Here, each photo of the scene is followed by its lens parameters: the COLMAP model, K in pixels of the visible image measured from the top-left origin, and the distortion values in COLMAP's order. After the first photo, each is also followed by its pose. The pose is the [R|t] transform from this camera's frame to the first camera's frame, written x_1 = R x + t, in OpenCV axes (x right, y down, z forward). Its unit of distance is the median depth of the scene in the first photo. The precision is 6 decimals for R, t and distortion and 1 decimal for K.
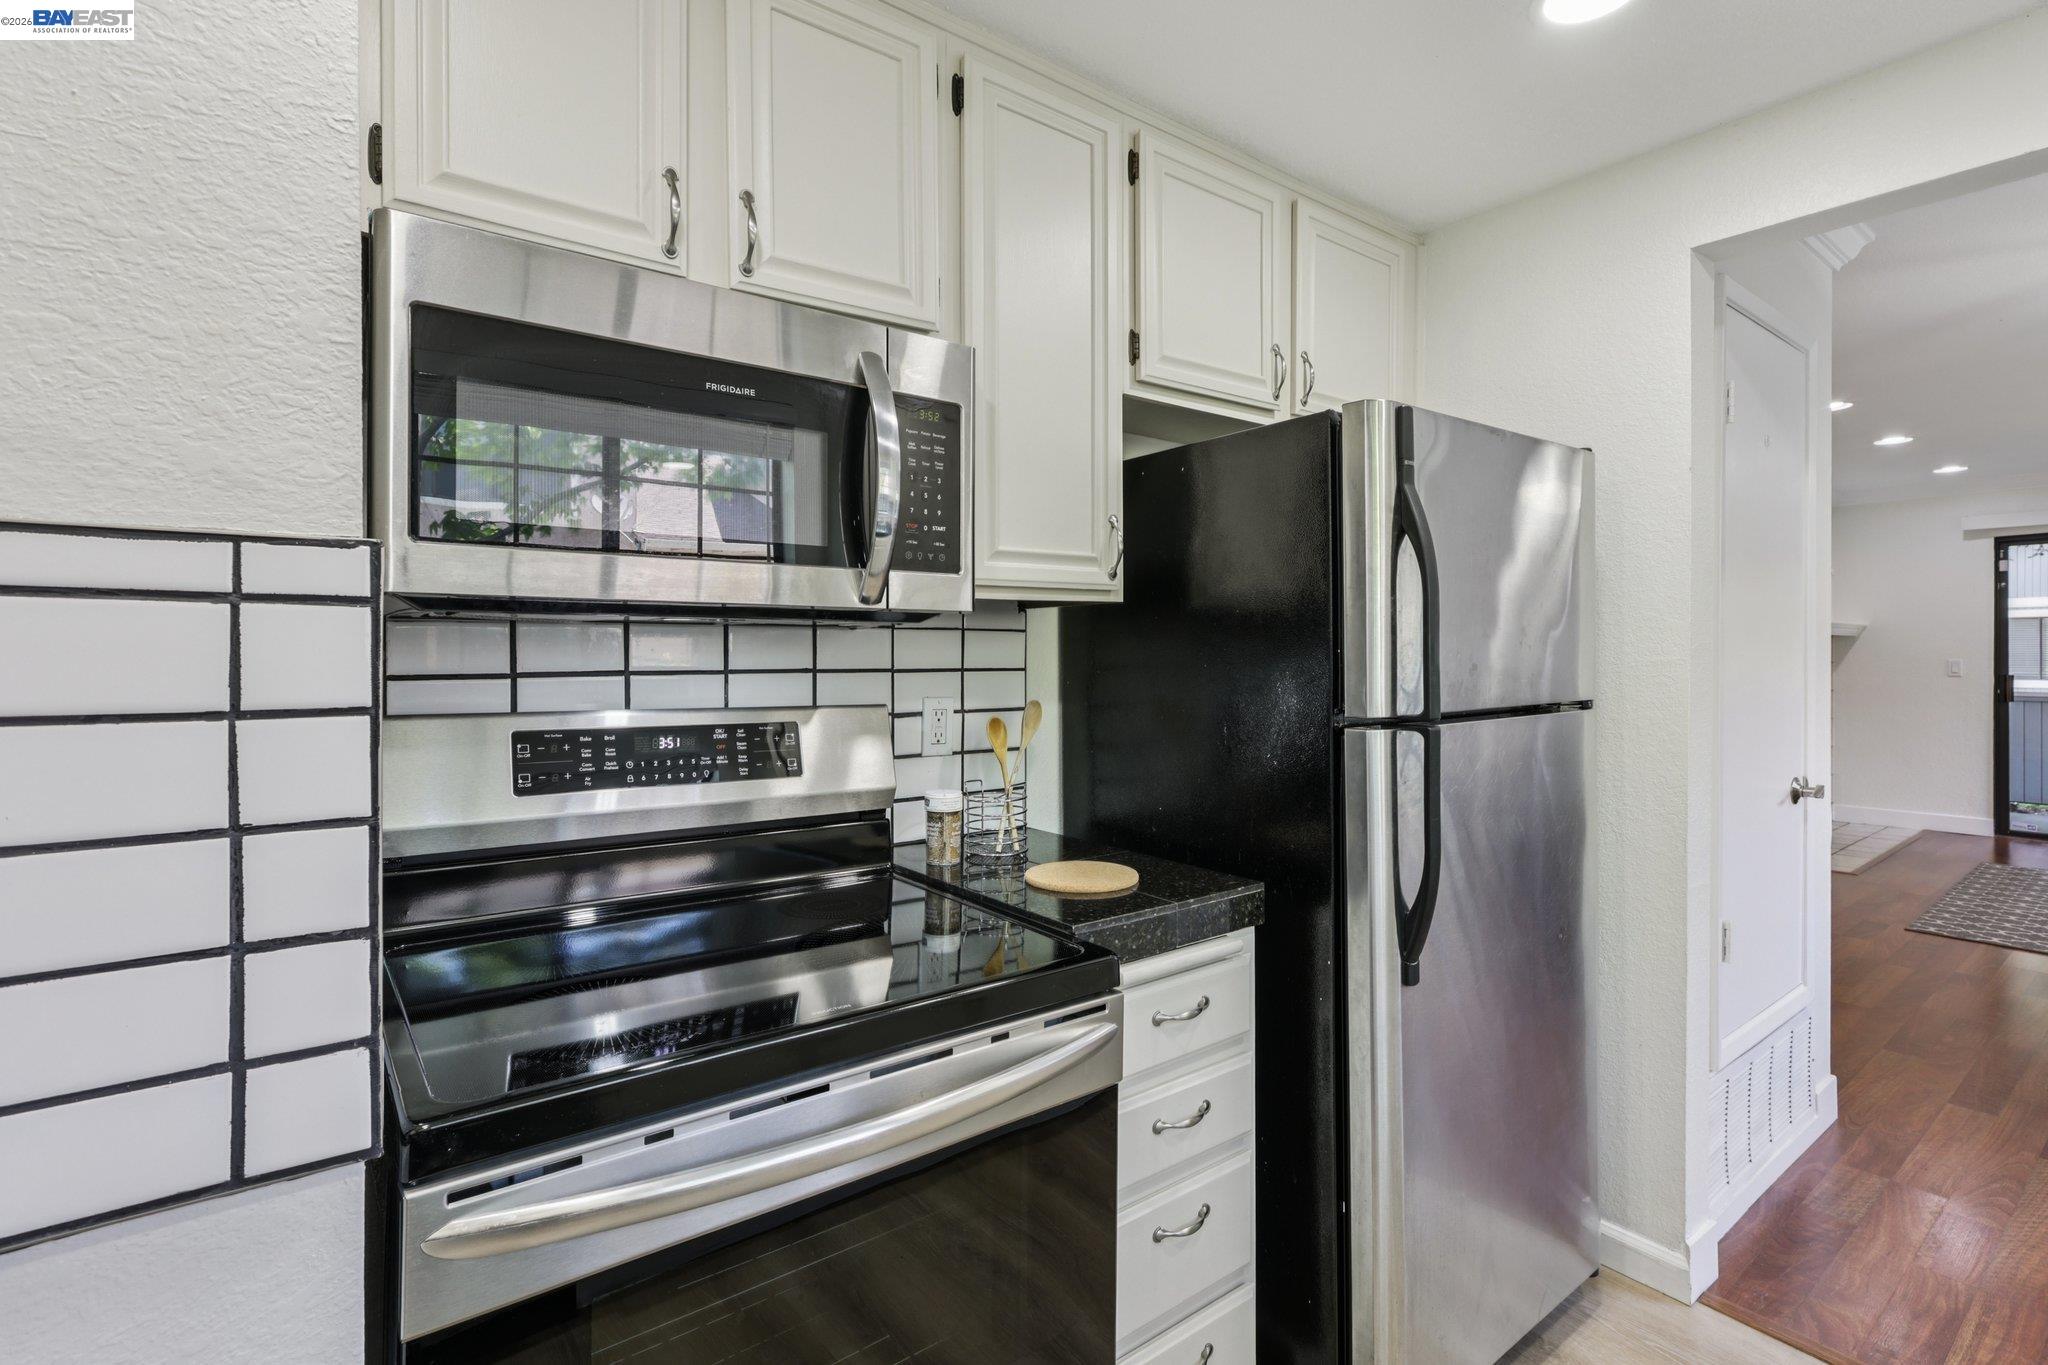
lens RADIAL K [[955.1, 0, 1029.6], [0, 955.1, 653.3], [0, 0, 1]] dist [-0.001243, -0.000411]
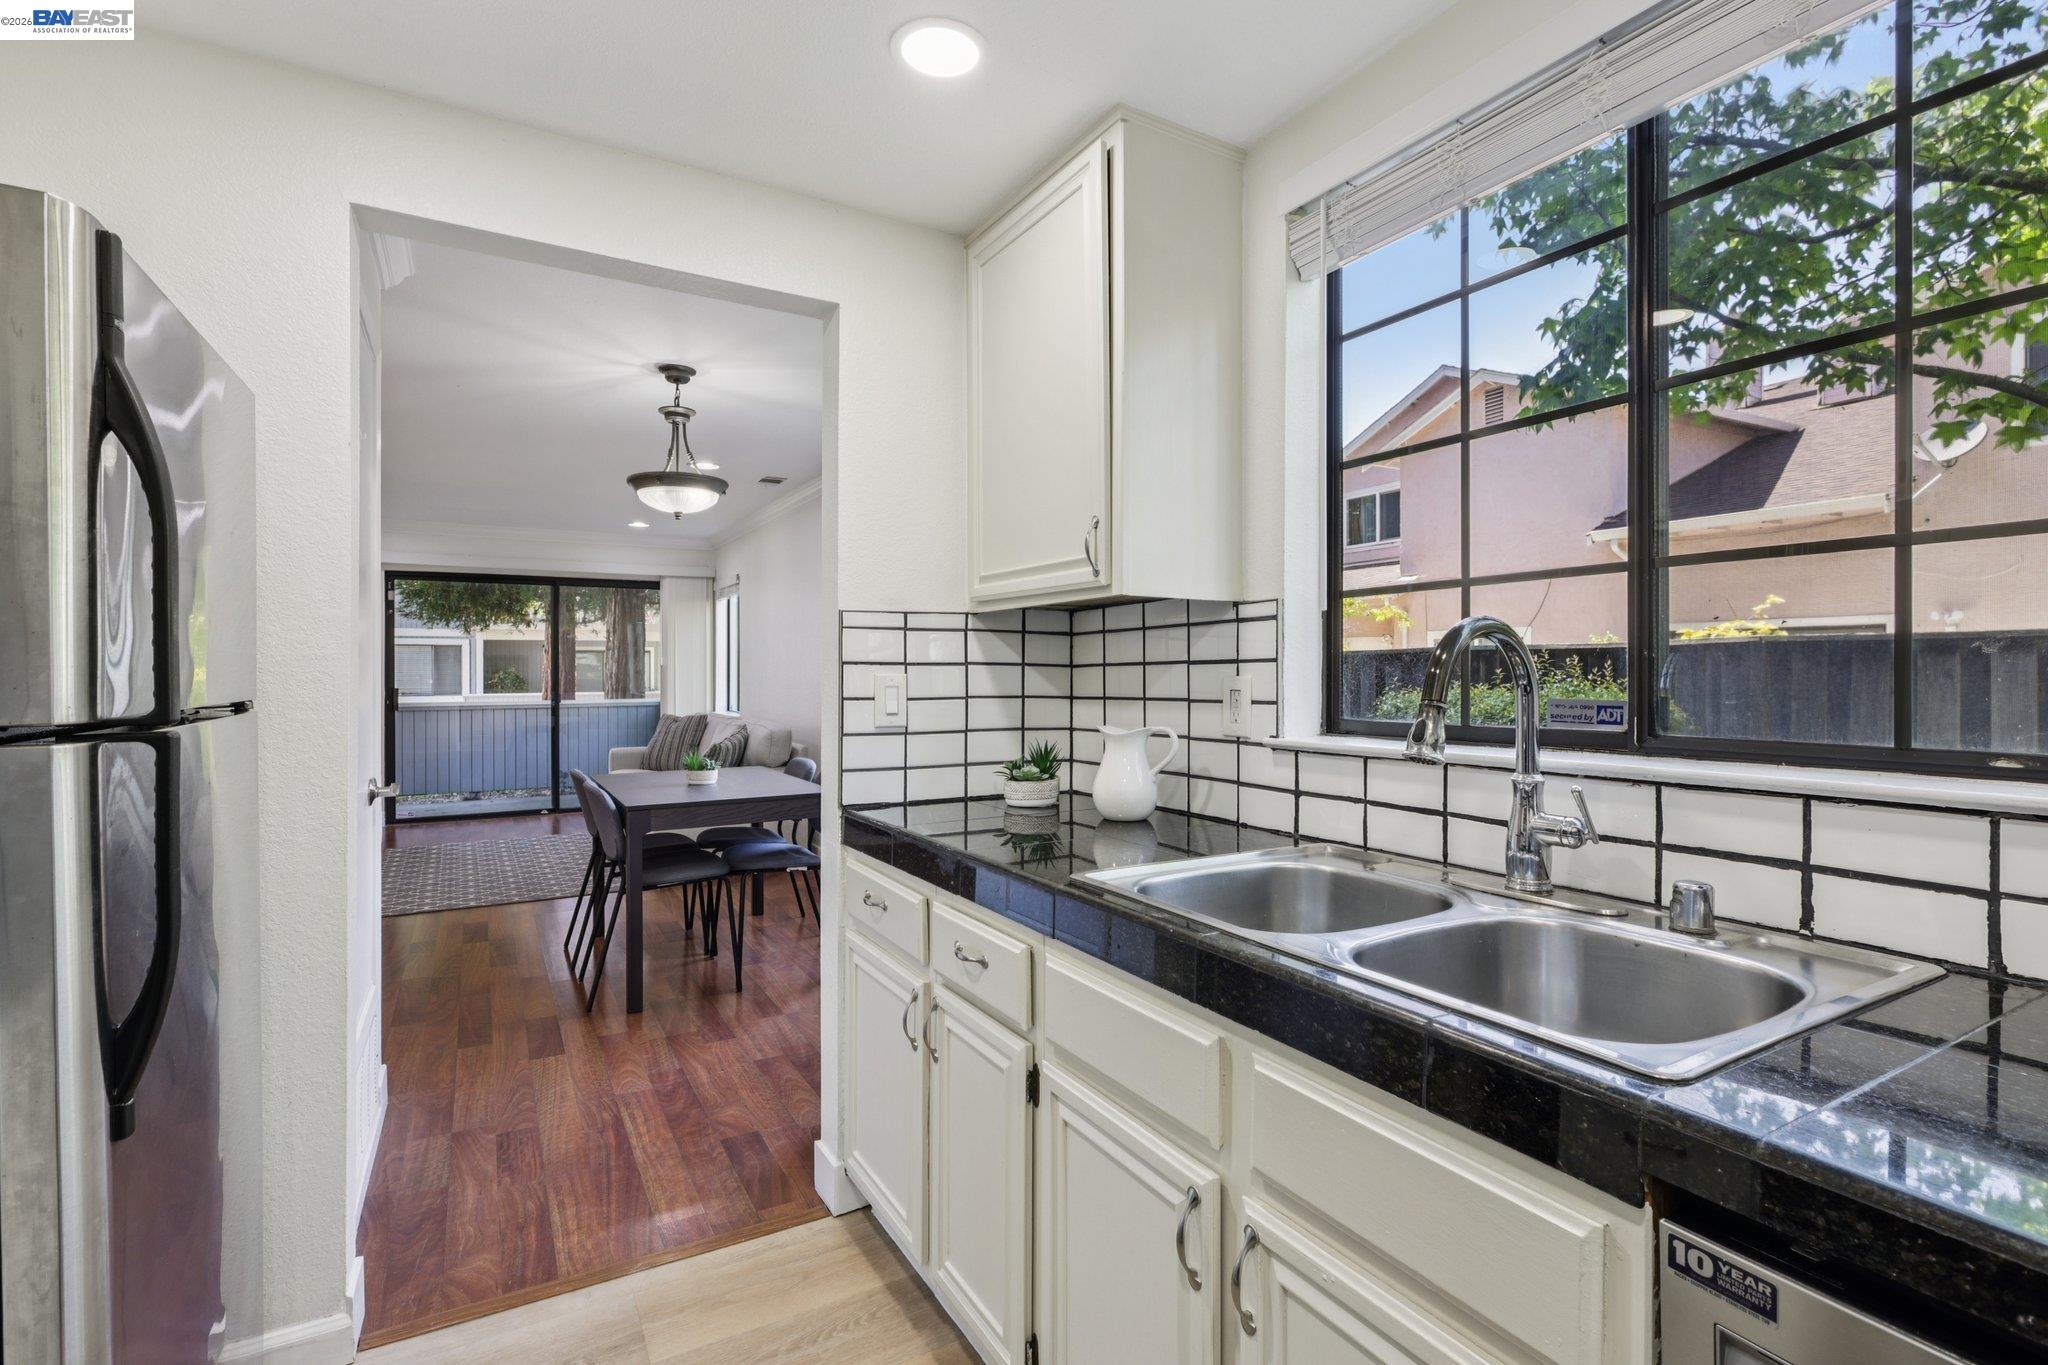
lens RADIAL K [[945.2, 0, 1023.5], [0, 945.2, 676.0], [0, 0, 1]] dist [-0.001826, 0.000102]
pose [[0.124979, -0.002925, 0.992155, -0.038912], [0.005434, 0.999983, 0.002264, 0.009707], [-0.992145, 0.005108, 0.124992, 0.080534]]
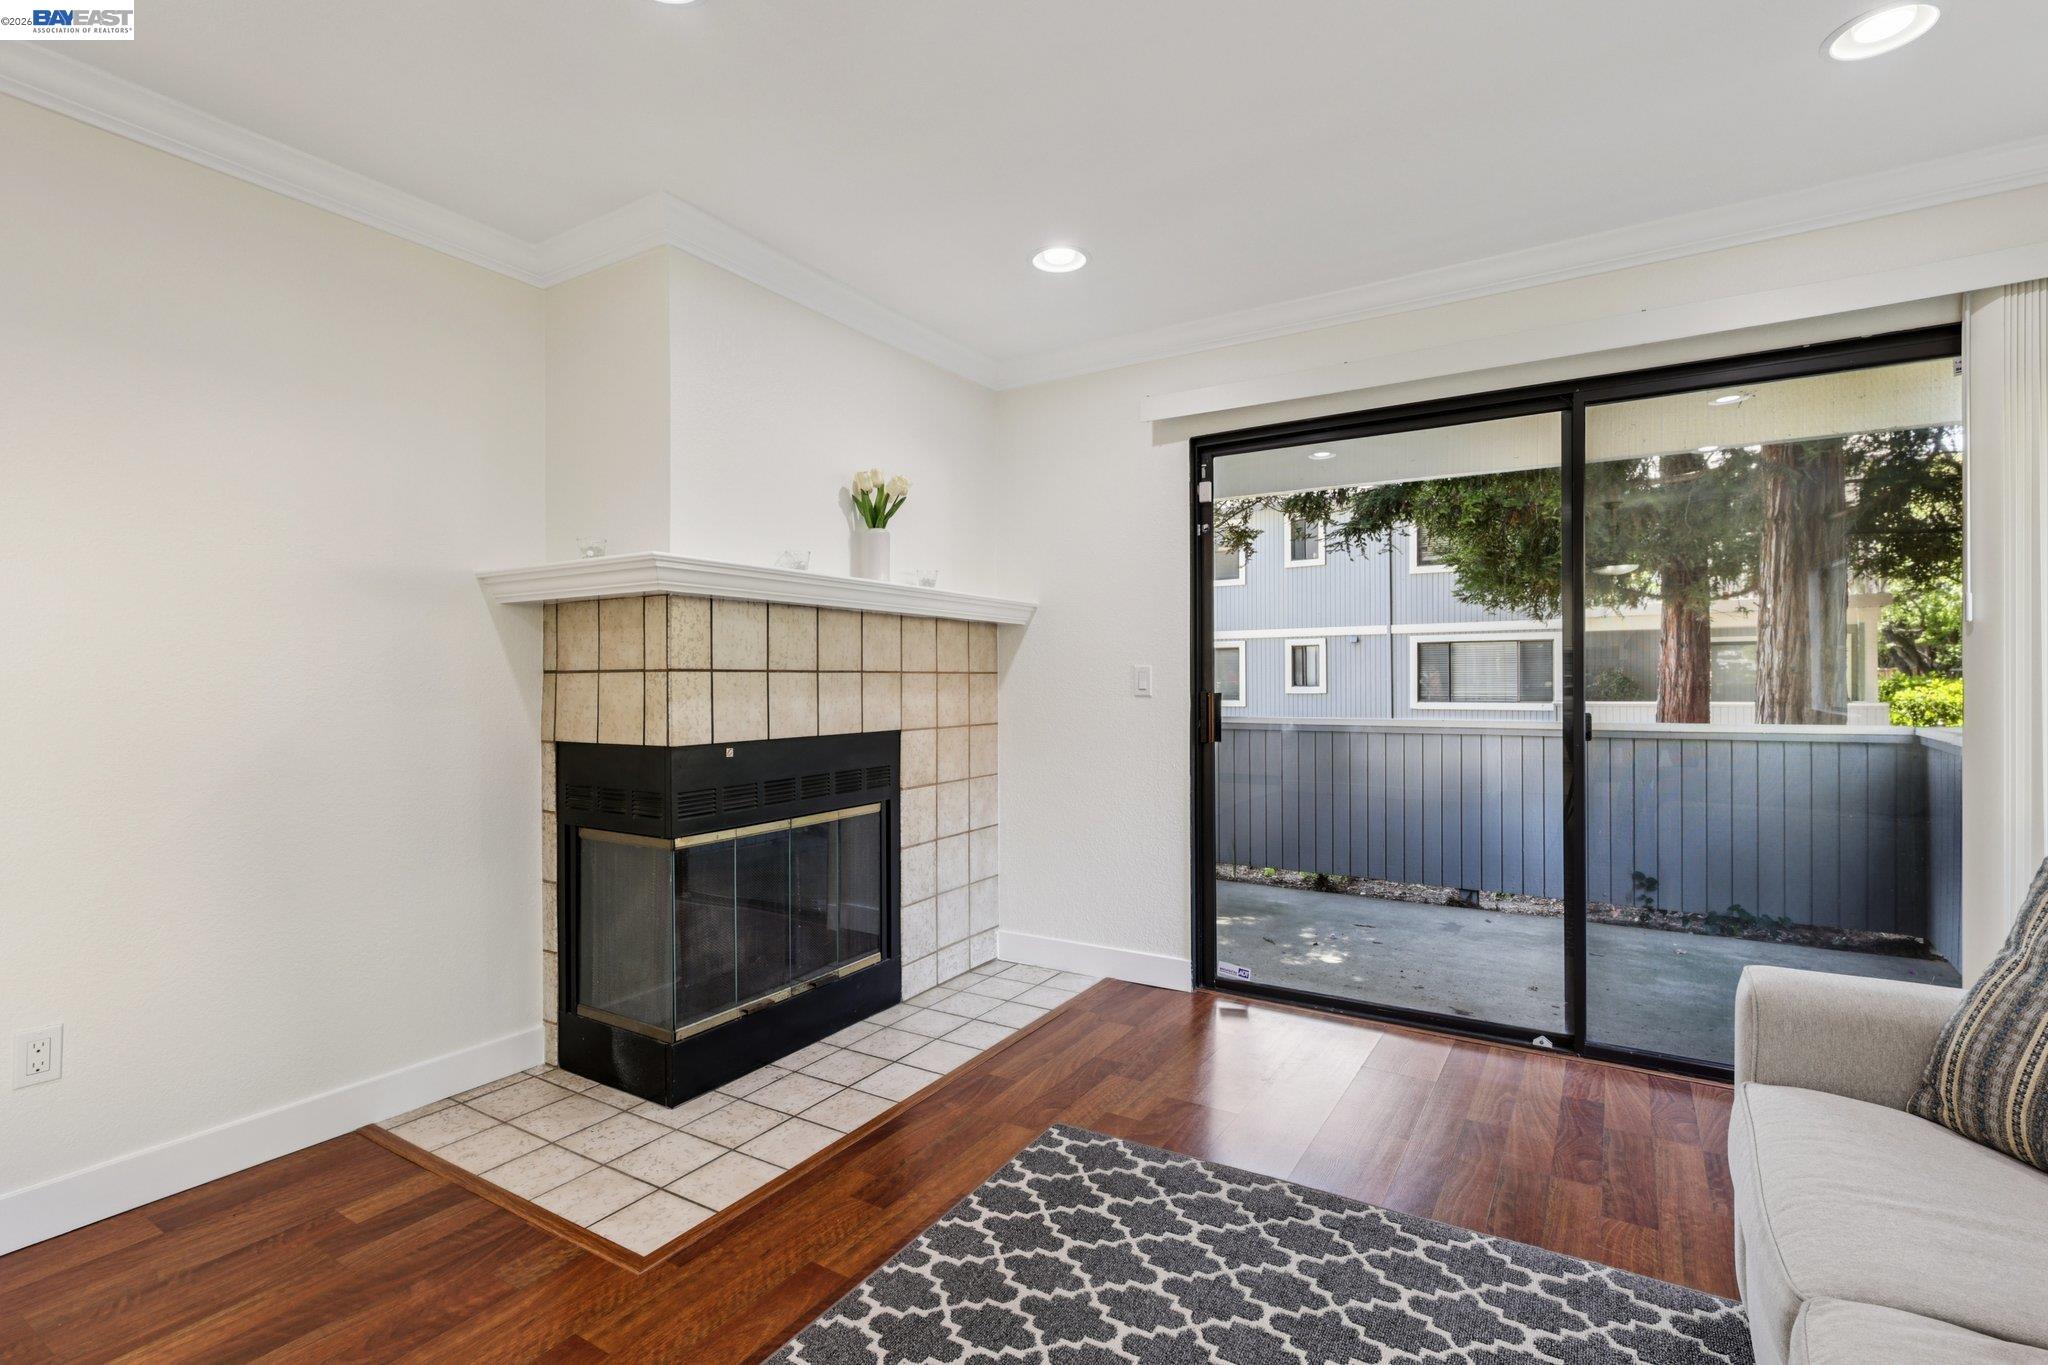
lens RADIAL K [[949.6, 0, 1033.1], [0, 949.6, 673.7], [0, 0, 1]] dist [-0.000411, -0.000187]
pose [[0.931301, 0.000726, 0.364250, 0.738919], [0.001575, 0.999981, -0.006019, 0.015088], [-0.364248, 0.006179, 0.931282, 0.536645]]
